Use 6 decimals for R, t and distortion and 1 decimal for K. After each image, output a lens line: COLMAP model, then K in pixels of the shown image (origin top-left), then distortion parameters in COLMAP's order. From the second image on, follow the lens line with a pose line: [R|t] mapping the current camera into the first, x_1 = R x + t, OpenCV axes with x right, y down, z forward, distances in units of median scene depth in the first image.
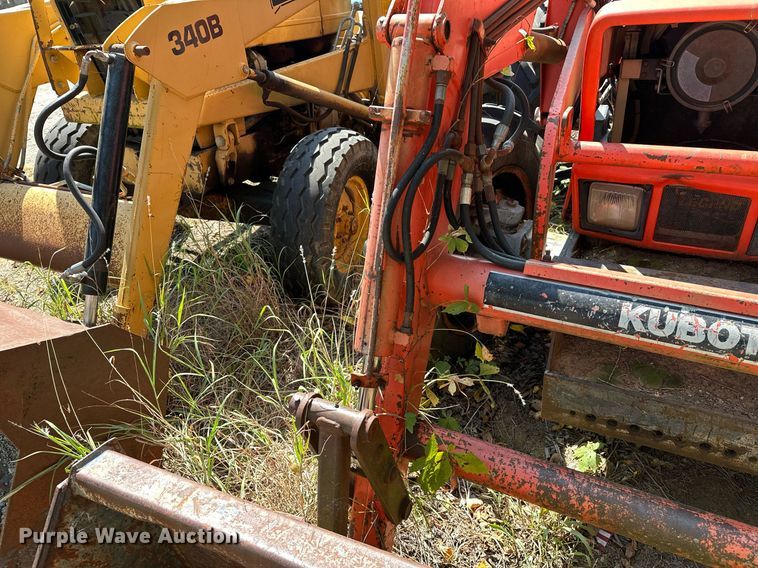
lens RADIAL K [[525.1, 0, 379.0], [0, 525.1, 284.0], [0, 0, 1]] dist [0.063172, -0.088668]
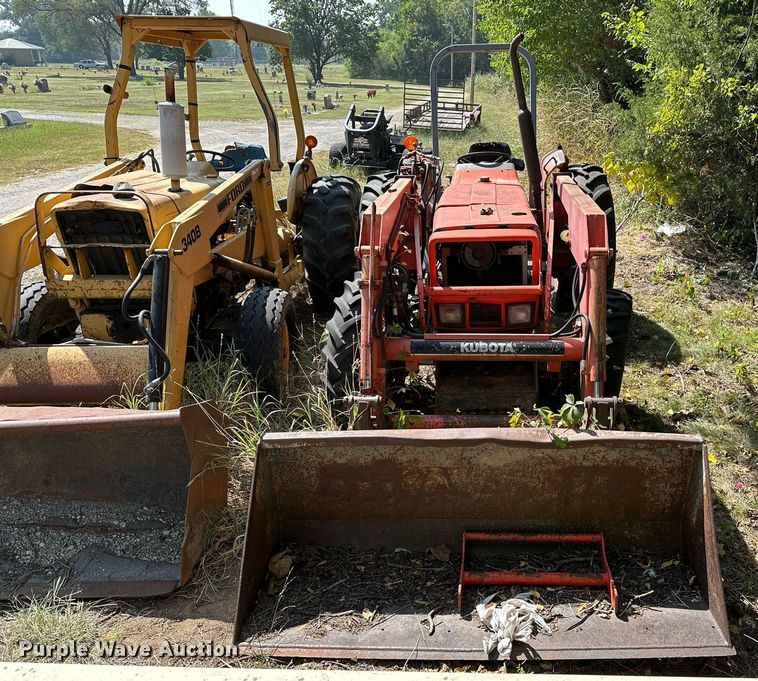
lens RADIAL K [[608.2, 0, 379.0], [0, 608.2, 340.5], [0, 0, 1]] dist [0.002231, 0.001110]
pose [[0.946887, -0.099422, 0.305811, -0.718282], [0.152005, 0.976433, -0.153209, 0.350656], [-0.283371, 0.191557, 0.939684, -1.465792]]
